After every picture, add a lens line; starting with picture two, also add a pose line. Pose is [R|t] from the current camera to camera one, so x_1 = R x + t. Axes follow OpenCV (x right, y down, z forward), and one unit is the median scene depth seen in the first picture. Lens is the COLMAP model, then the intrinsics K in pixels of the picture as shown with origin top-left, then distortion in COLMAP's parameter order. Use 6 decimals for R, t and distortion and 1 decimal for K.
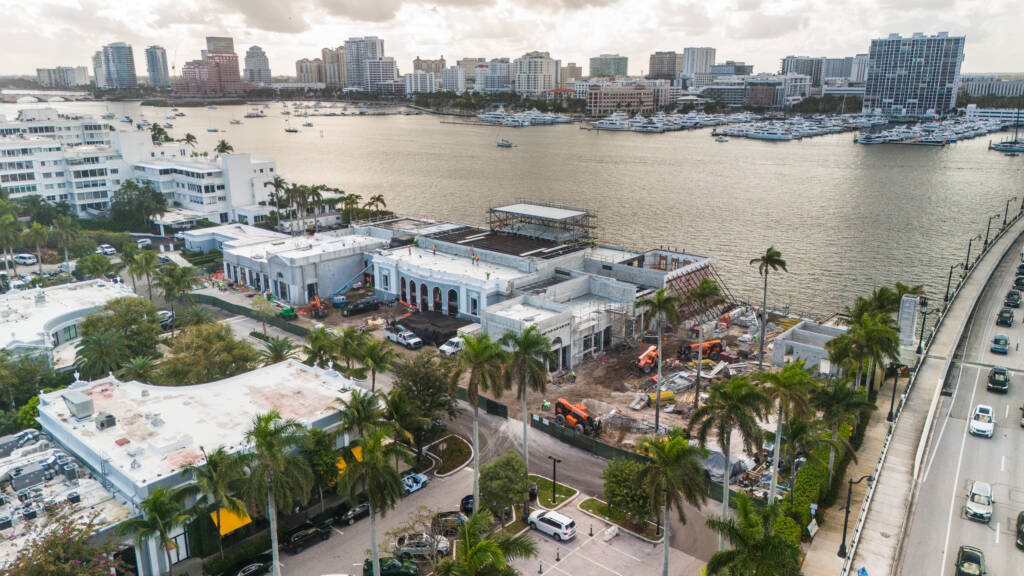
lens RADIAL K [[746.3, 0, 512.0], [0, 746.3, 288.0], [0, 0, 1]] dist [0.053658, -0.051613]
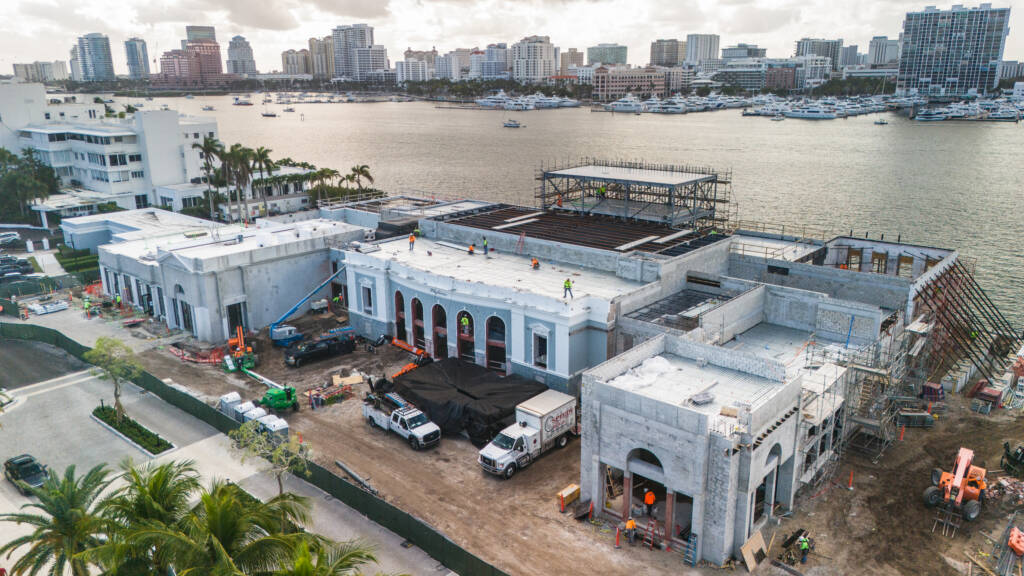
lens RADIAL K [[746.3, 0, 512.0], [0, 746.3, 288.0], [0, 0, 1]] dist [0.053658, -0.051613]
pose [[0.999910, -0.009895, 0.009108, -0.044818], [0.009865, 0.999946, 0.003231, -0.011873], [-0.009140, -0.003141, 0.999953, 0.297792]]
